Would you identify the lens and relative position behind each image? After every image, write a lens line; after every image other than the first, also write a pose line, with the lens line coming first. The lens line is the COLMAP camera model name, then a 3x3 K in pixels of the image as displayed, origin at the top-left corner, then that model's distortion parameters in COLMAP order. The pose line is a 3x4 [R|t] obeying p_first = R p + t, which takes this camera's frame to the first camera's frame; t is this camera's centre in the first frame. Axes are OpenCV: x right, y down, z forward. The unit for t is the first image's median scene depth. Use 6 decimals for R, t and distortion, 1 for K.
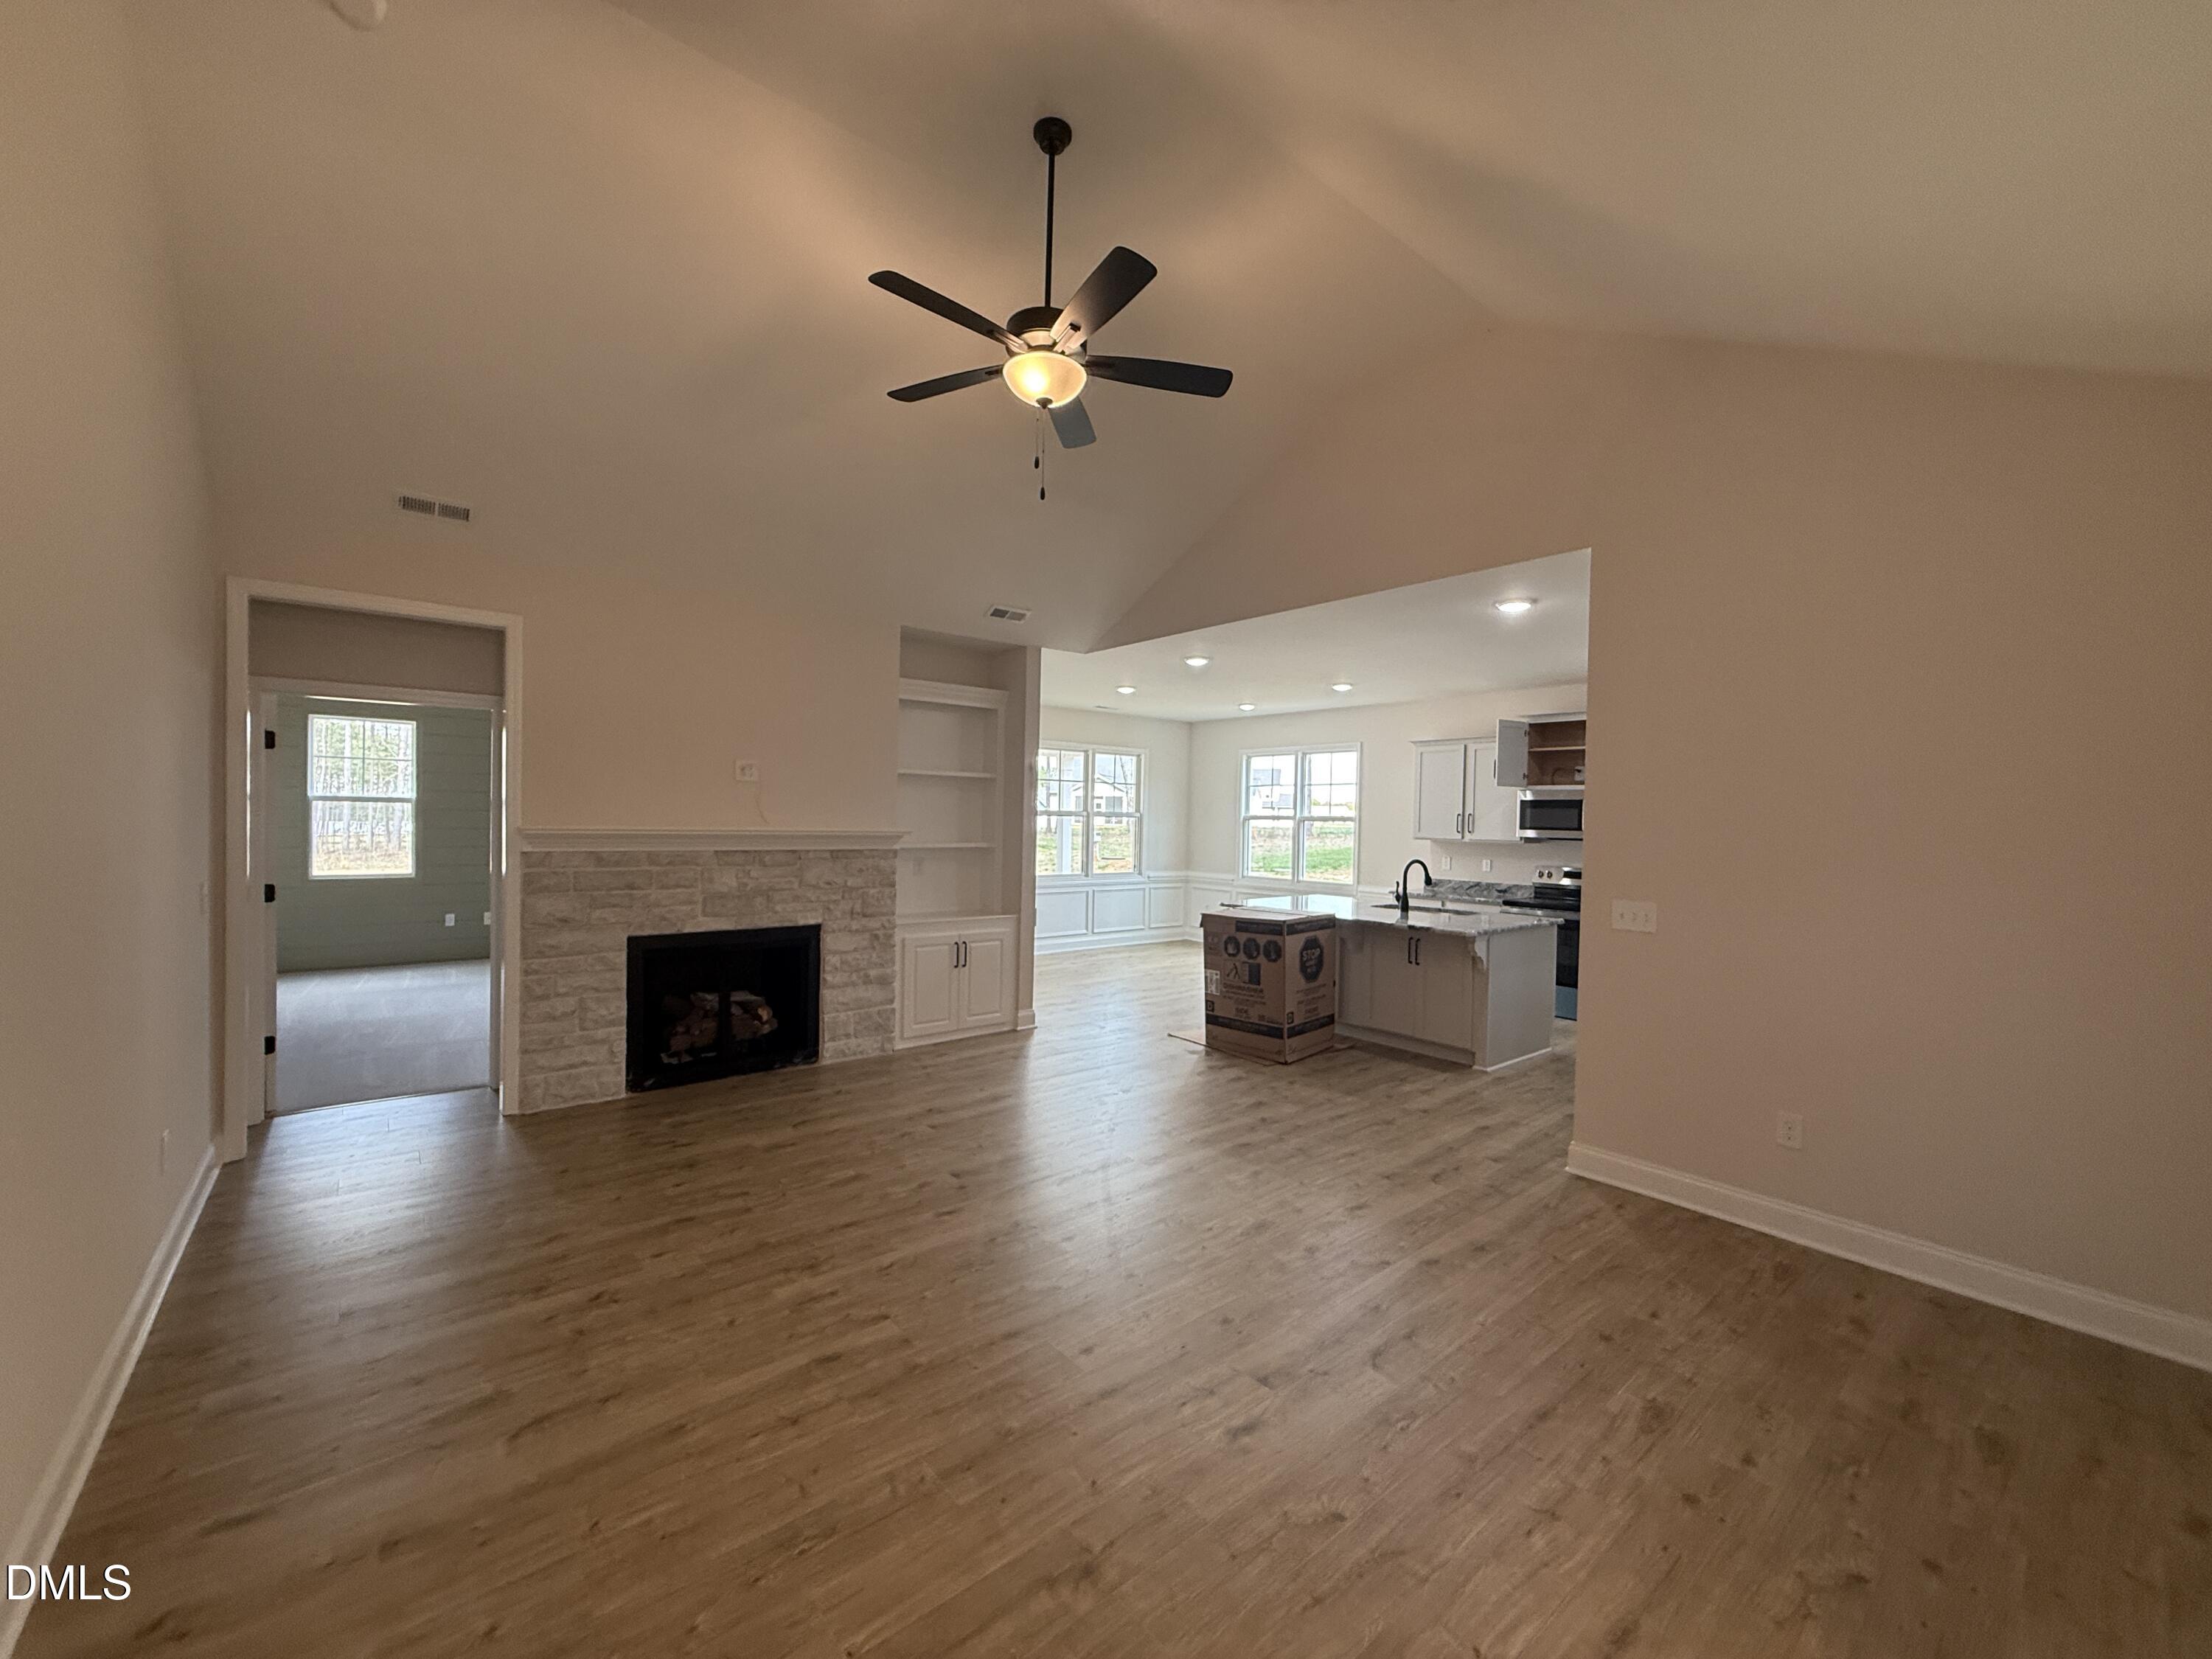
lens RADIAL K [[883.1, 0, 1106.0], [0, 883.1, 830.1], [0, 0, 1]] dist [0.000027, 0.000637]
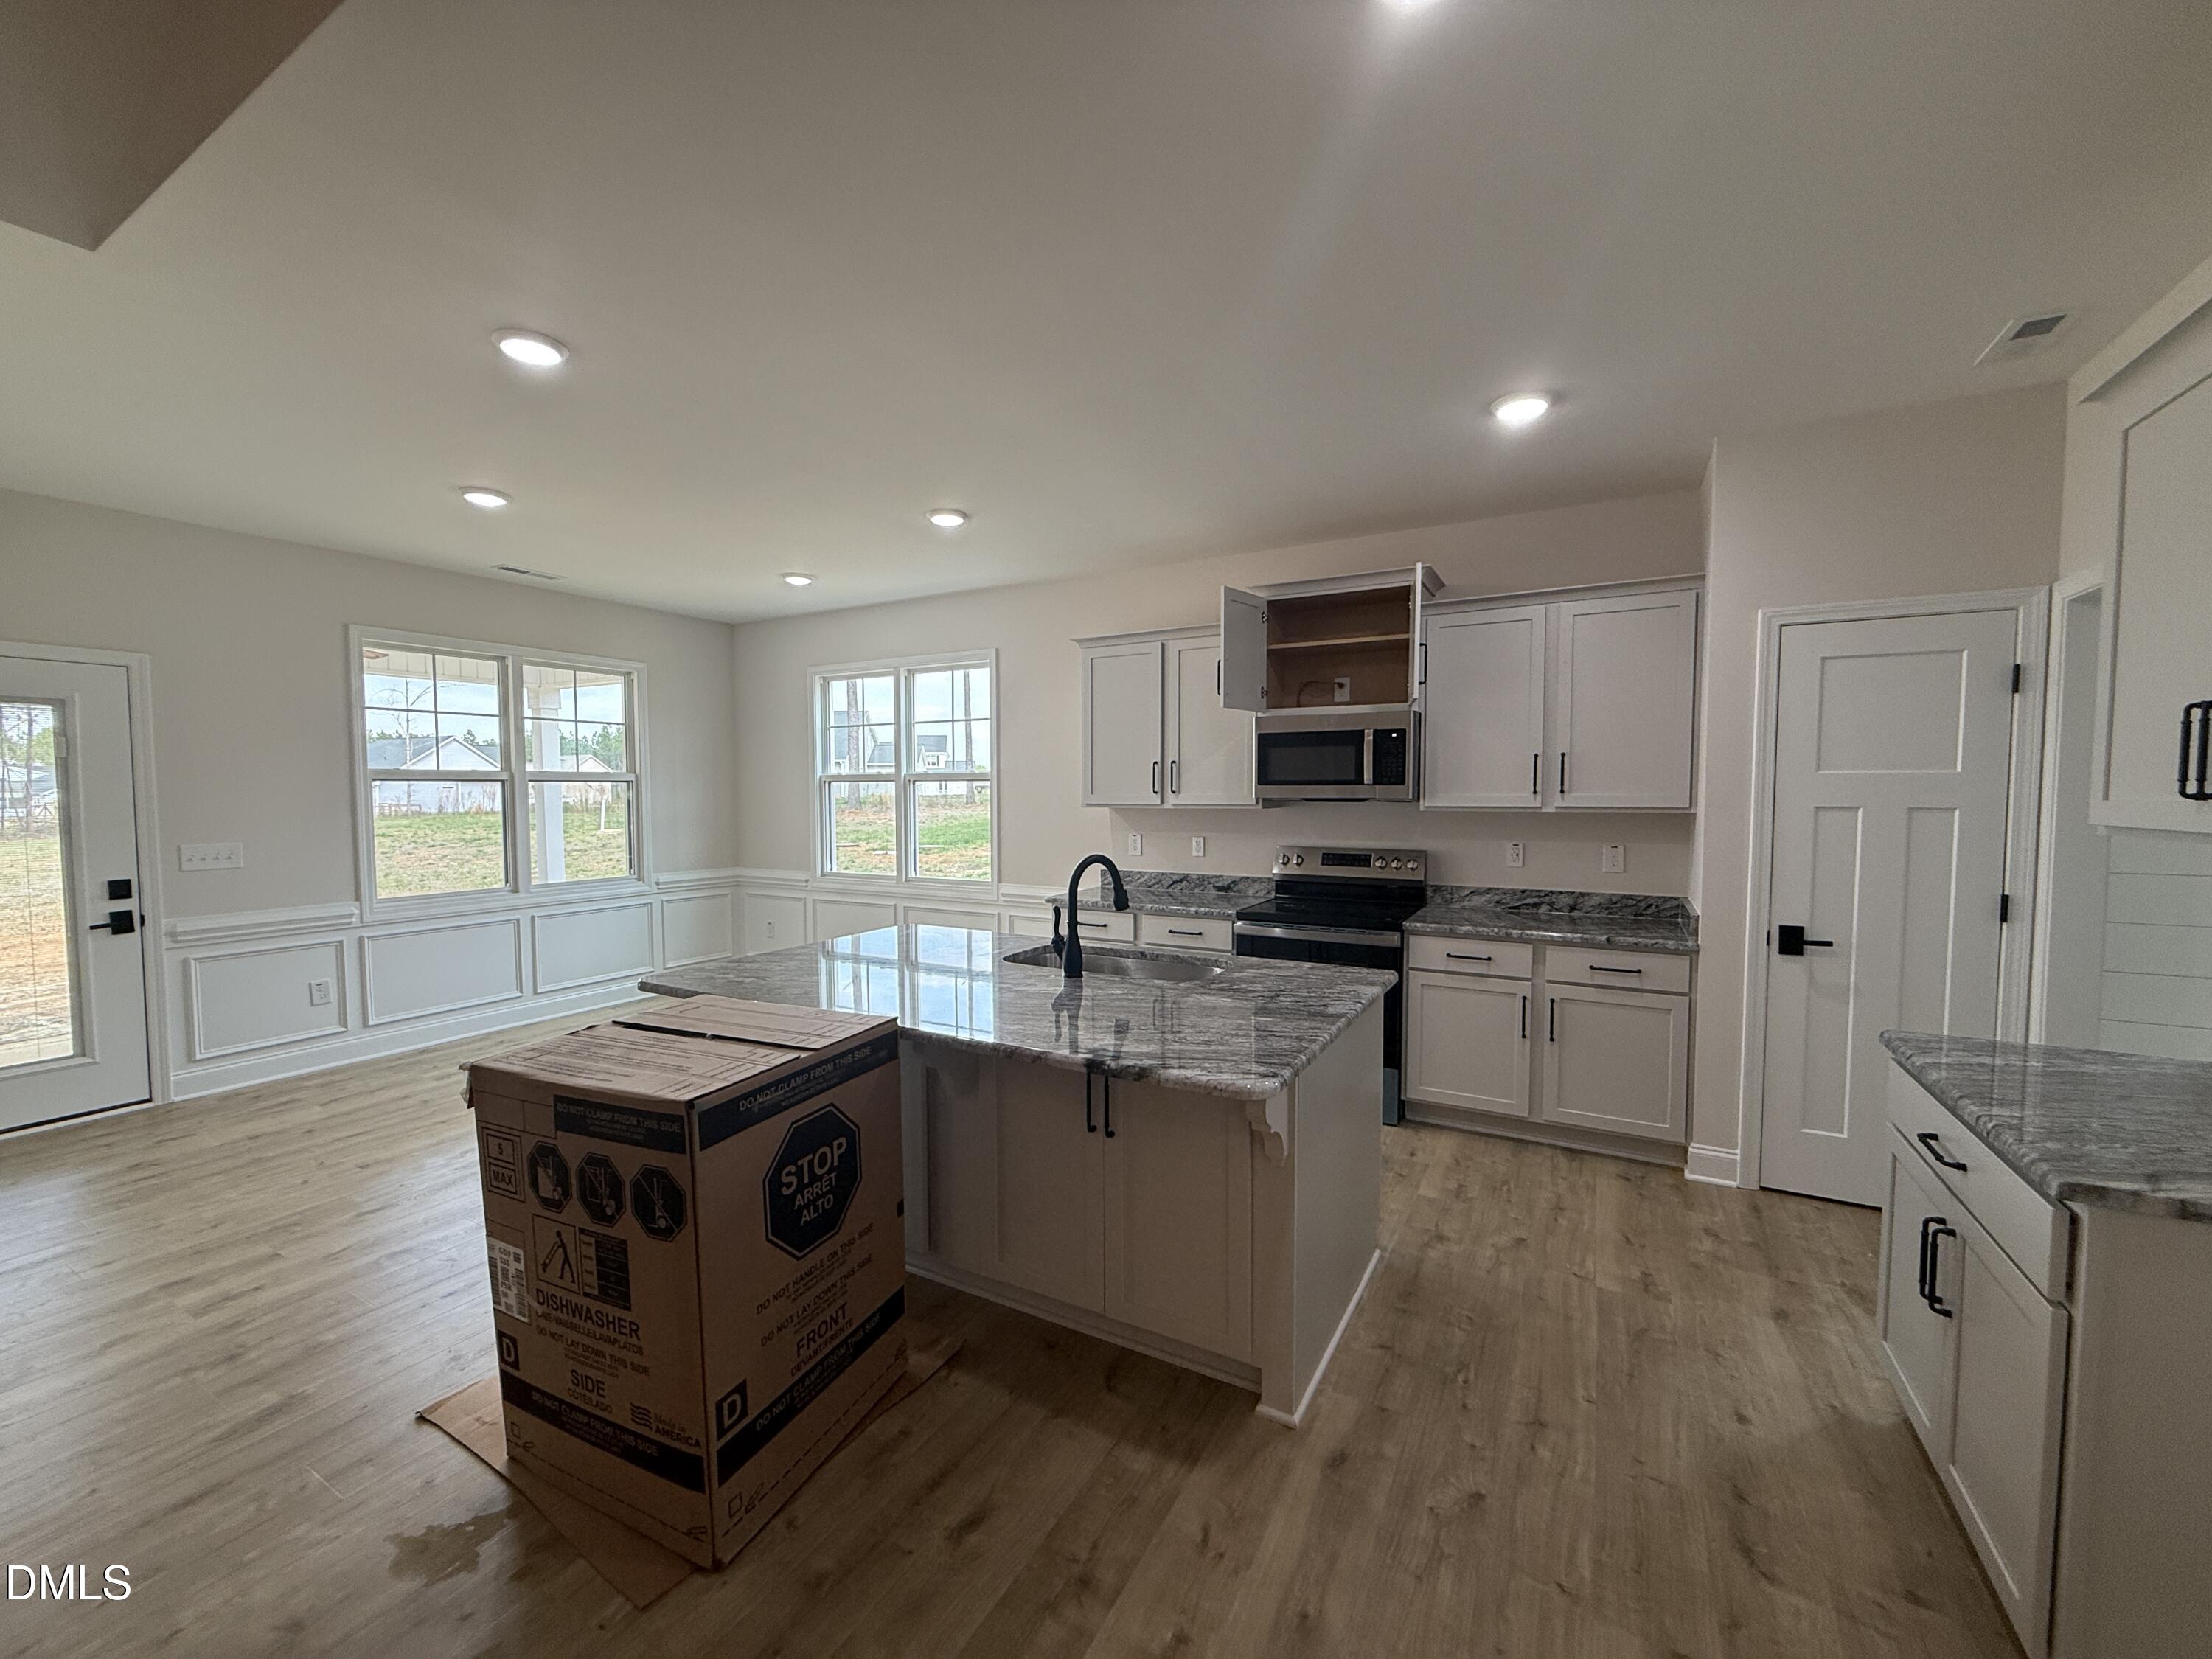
lens RADIAL K [[876.2, 0, 1102.3], [0, 876.2, 833.1], [0, 0, 1]] dist [-0.000067, 0.000062]
pose [[0.934228, -0.040774, 0.354338, 0.257781], [0.026829, 0.998663, 0.044181, 0.004116], [-0.355665, -0.031769, 0.934073, 0.760561]]
